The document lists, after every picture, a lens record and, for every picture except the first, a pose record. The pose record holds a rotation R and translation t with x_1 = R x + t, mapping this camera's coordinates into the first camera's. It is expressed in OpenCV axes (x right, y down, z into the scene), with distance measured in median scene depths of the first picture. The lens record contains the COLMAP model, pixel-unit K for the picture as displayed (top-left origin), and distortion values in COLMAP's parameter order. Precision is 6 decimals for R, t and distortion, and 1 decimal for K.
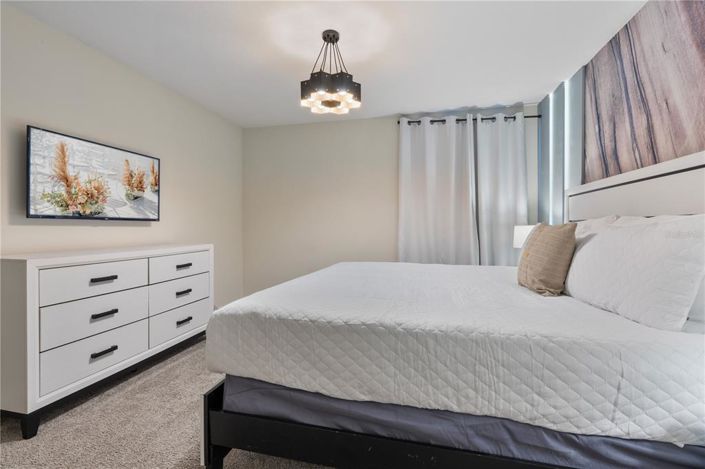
lens RADIAL K [[320.6, 0, 352.5], [0, 320.6, 234.5], [0, 0, 1]] dist [-0.015975, 0.000842]
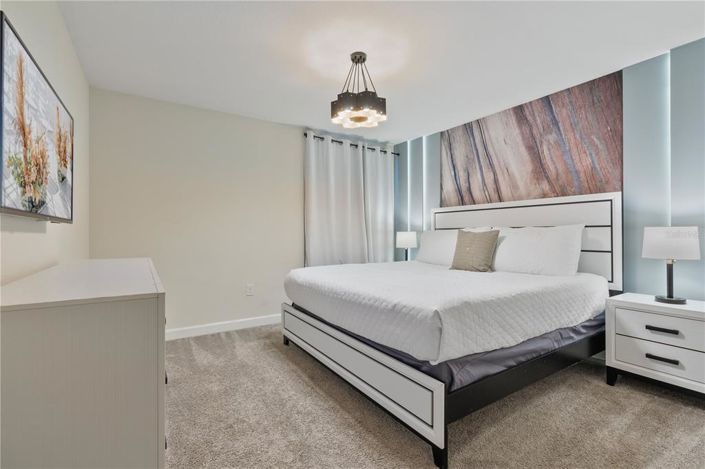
lens RADIAL K [[320.6, 0, 352.5], [0, 320.6, 234.5], [0, 0, 1]] dist [-0.015975, 0.000842]
pose [[0.677648, 0.000145, 0.735386, -0.891110], [0.015173, 0.999784, -0.014179, 0.001490], [-0.735230, 0.020766, 0.677500, 0.287239]]
